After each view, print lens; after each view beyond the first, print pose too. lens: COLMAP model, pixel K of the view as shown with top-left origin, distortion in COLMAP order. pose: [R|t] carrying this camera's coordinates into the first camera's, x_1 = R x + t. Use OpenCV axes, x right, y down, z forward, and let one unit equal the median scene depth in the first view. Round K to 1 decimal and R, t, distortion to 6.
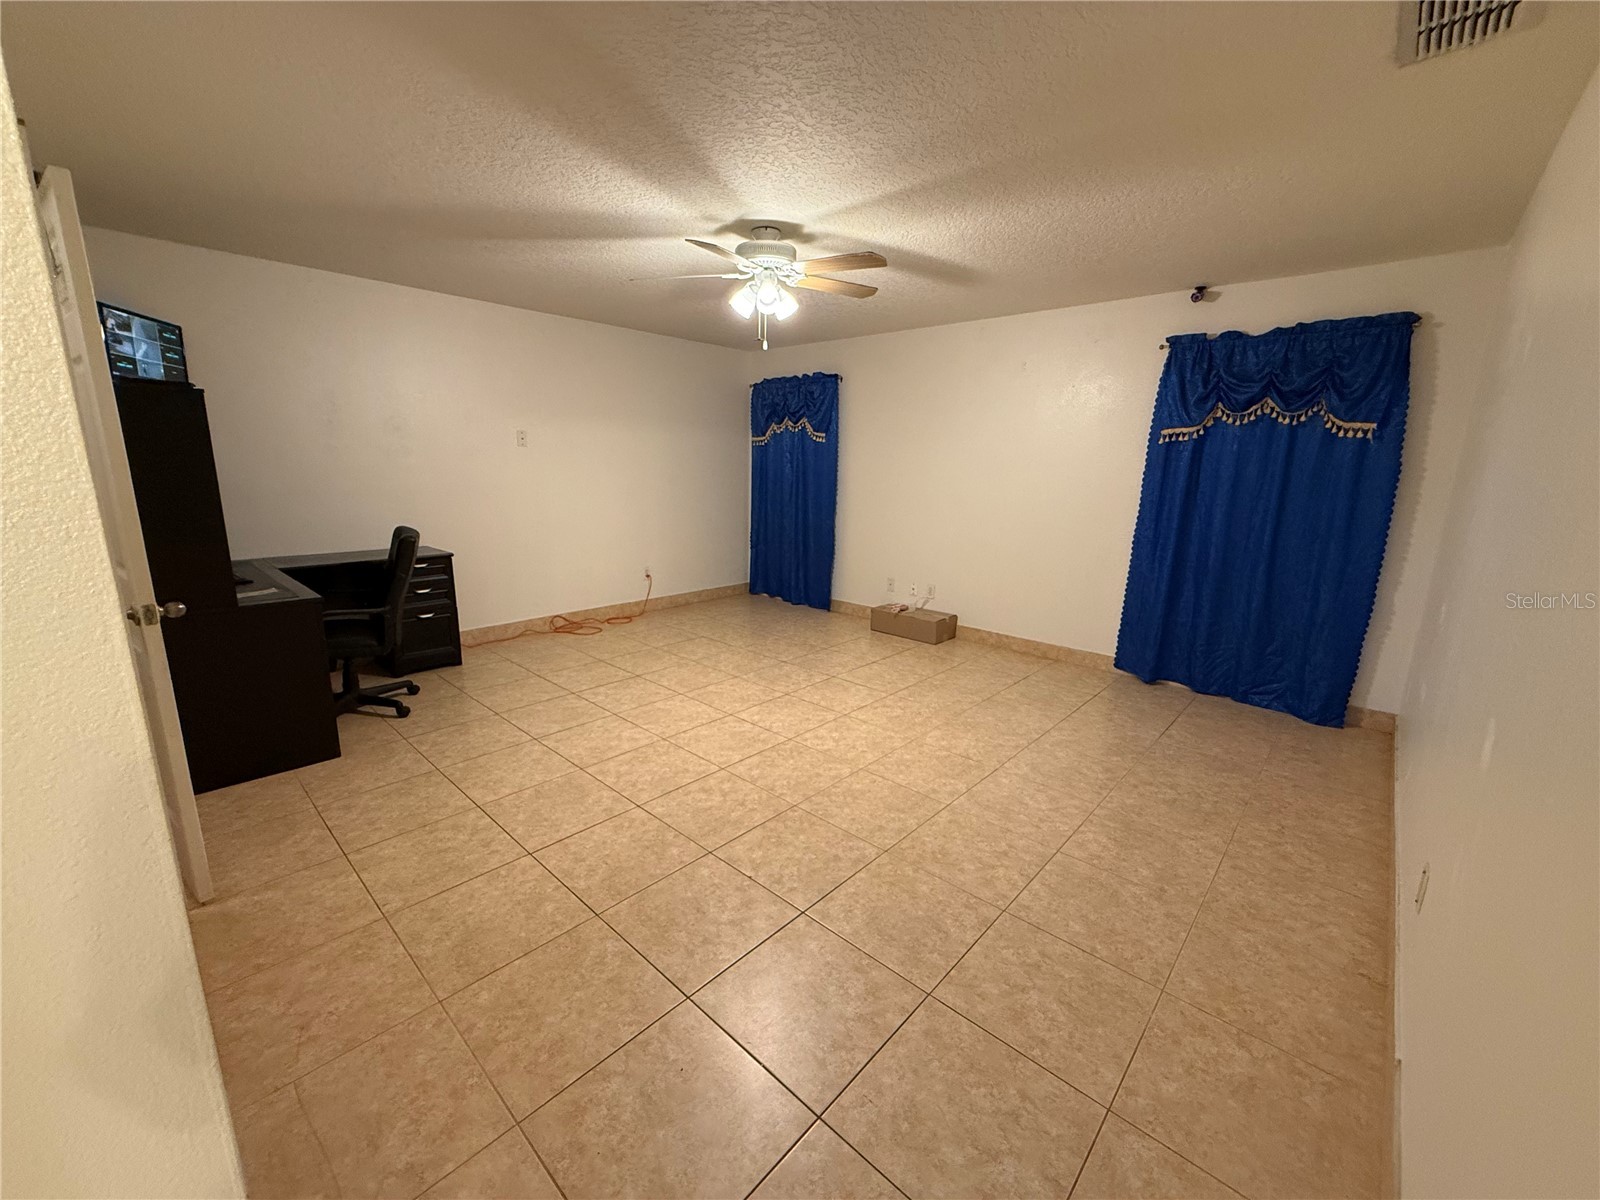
lens RADIAL K [[638.9, 0, 809.8], [0, 638.9, 609.6], [0, 0, 1]] dist [0.000125, -0.000478]
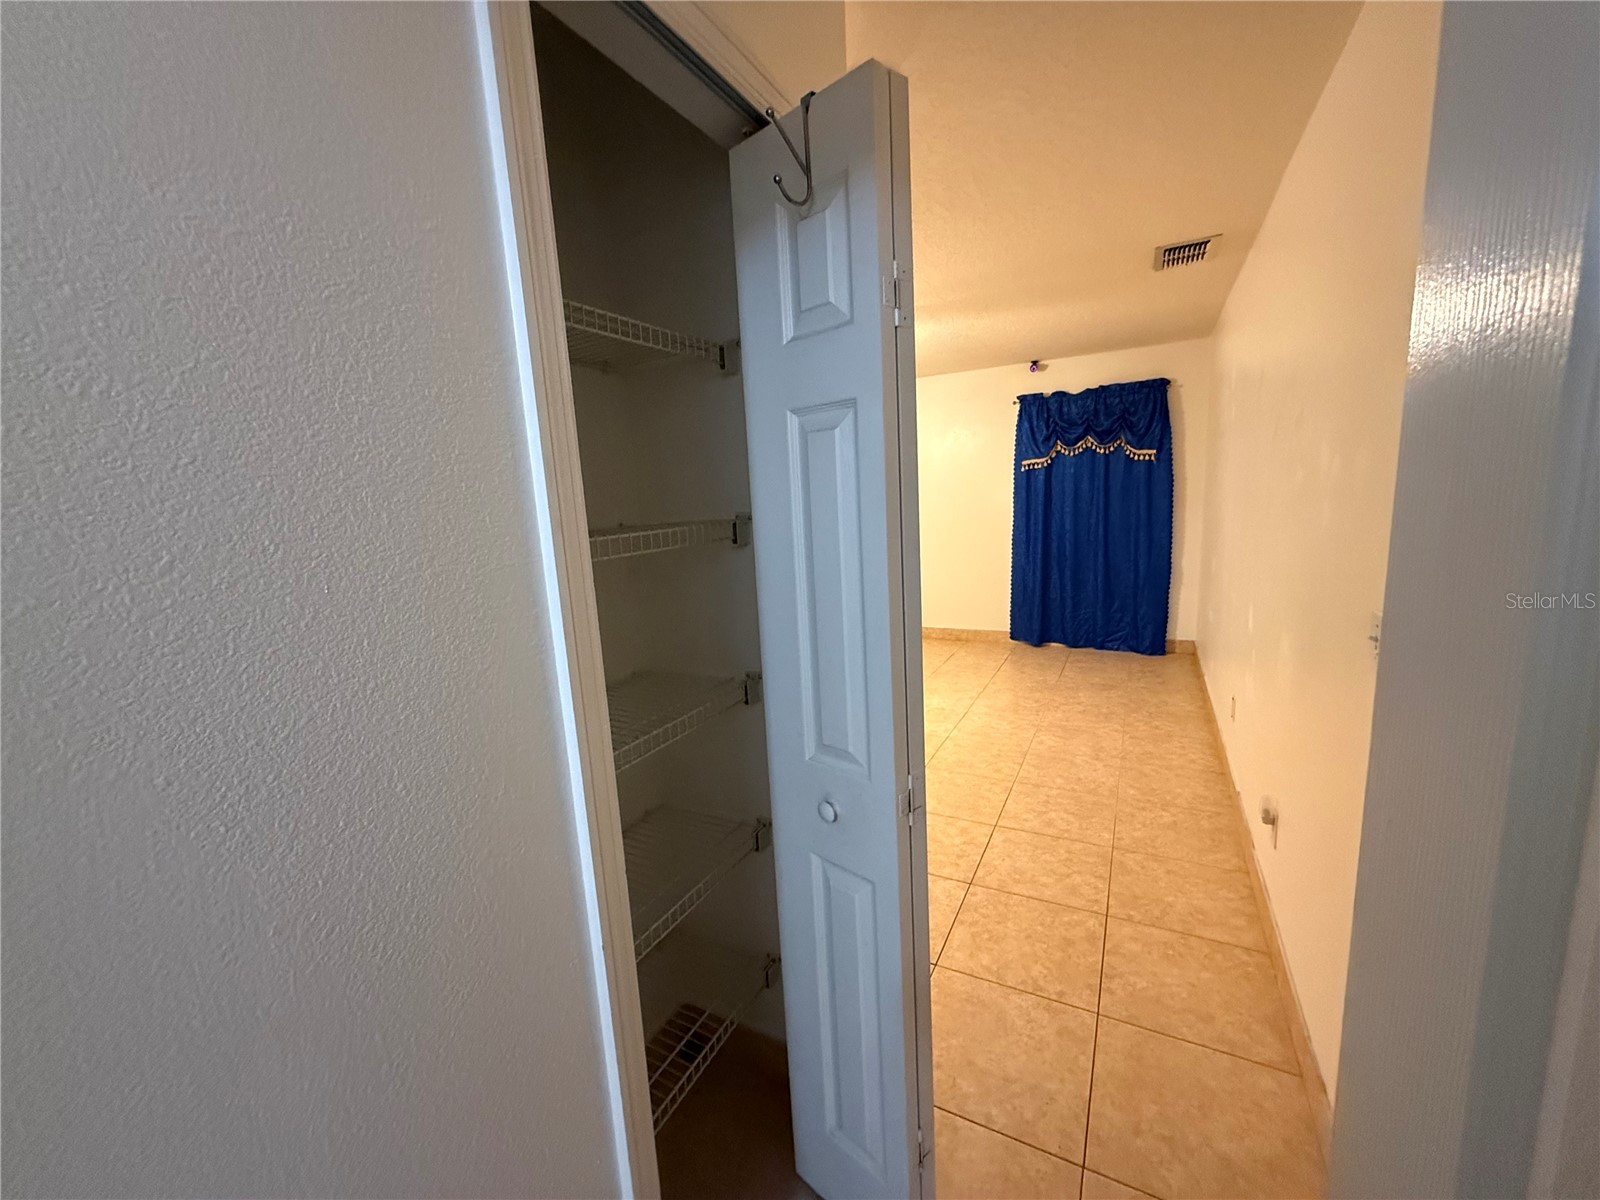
lens RADIAL K [[638.9, 0, 813.5], [0, 638.9, 608.0], [0, 0, 1]] dist [0.000125, -0.000478]
pose [[0.964117, -0.117184, 0.238213, -0.282937], [0.129414, 0.990926, -0.036310, 0.027993], [-0.231796, 0.065836, 0.970534, -0.243007]]
